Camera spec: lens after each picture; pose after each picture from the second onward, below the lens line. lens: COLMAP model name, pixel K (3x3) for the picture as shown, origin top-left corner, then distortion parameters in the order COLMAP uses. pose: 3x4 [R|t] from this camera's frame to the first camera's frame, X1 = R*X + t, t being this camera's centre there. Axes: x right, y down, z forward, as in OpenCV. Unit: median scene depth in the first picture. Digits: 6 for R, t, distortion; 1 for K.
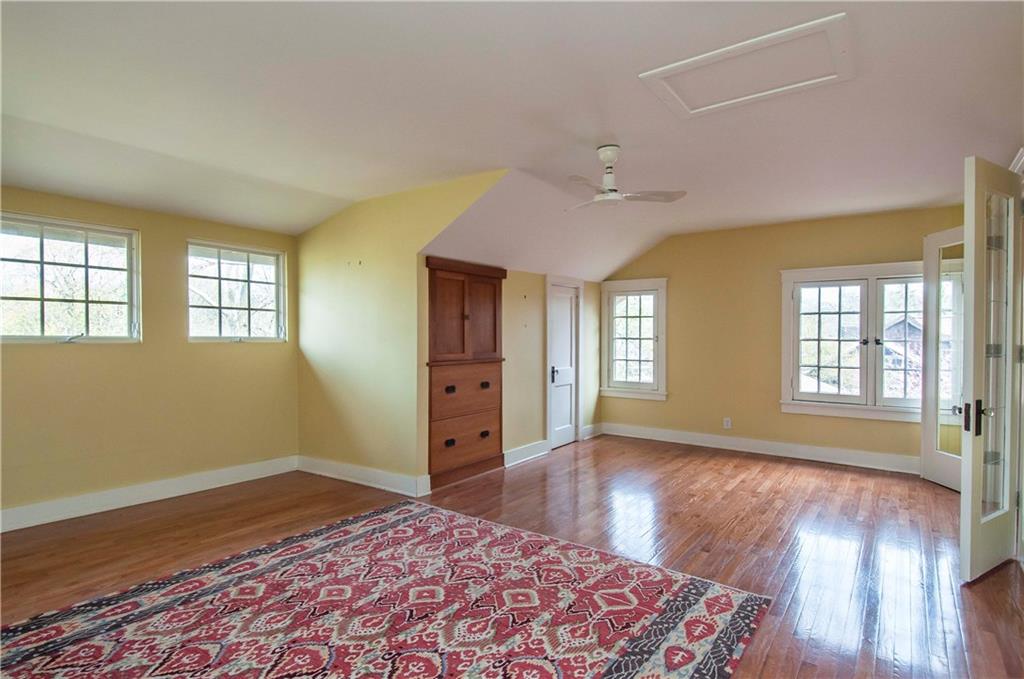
lens RADIAL K [[534.1, 0, 503.4], [0, 534.1, 342.8], [0, 0, 1]] dist [0.055770, -0.046022]
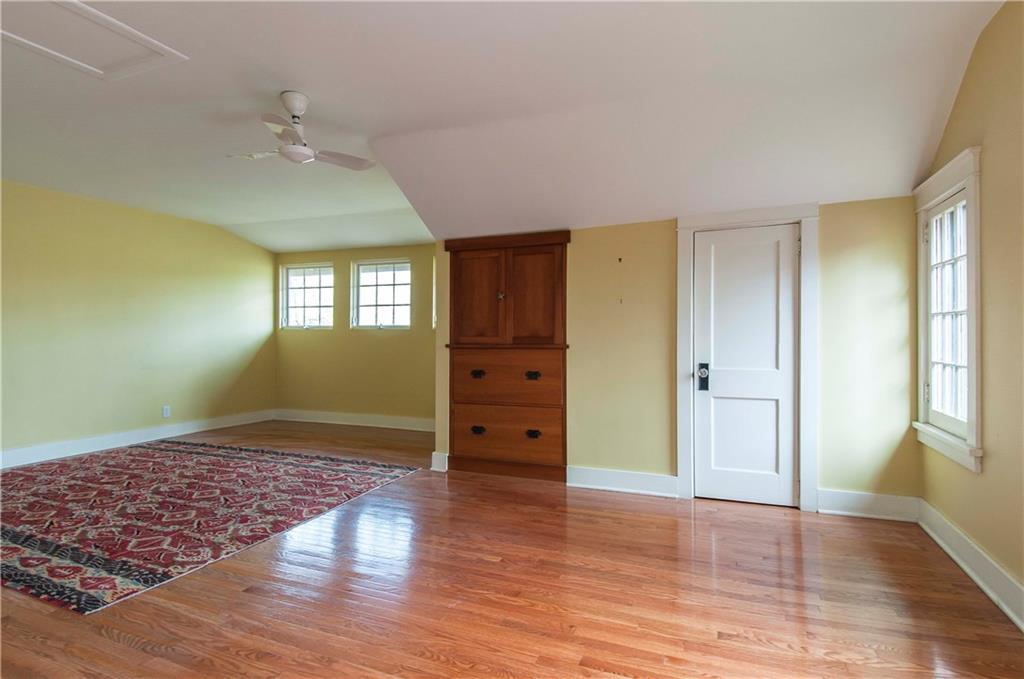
lens RADIAL K [[534.1, 0, 503.4], [0, 534.1, 342.8], [0, 0, 1]] dist [0.055770, -0.046022]
pose [[0.232197, 0.009116, -0.972626, 0.756246], [-0.007790, 0.999941, 0.007513, 0.021470], [0.972637, 0.005832, 0.232255, 0.744020]]
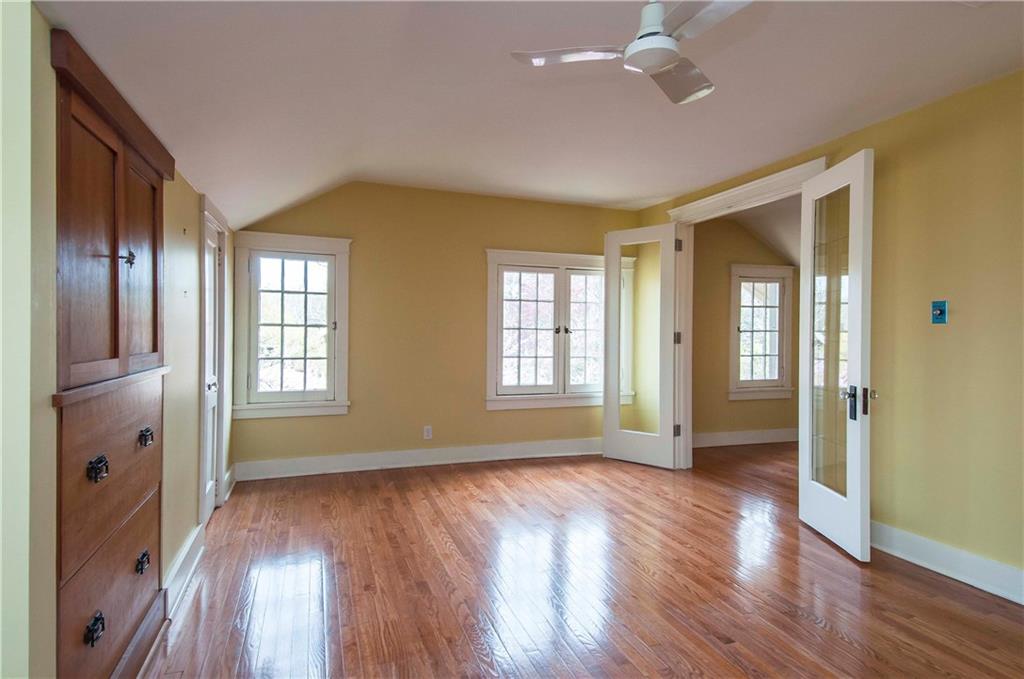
lens RADIAL K [[534.1, 0, 503.4], [0, 534.1, 342.8], [0, 0, 1]] dist [0.055770, -0.046022]
pose [[0.547265, -0.021700, 0.836678, -0.219883], [-0.000524, 0.999655, 0.026269, -0.005470], [-0.836959, -0.014814, 0.547065, 0.555413]]
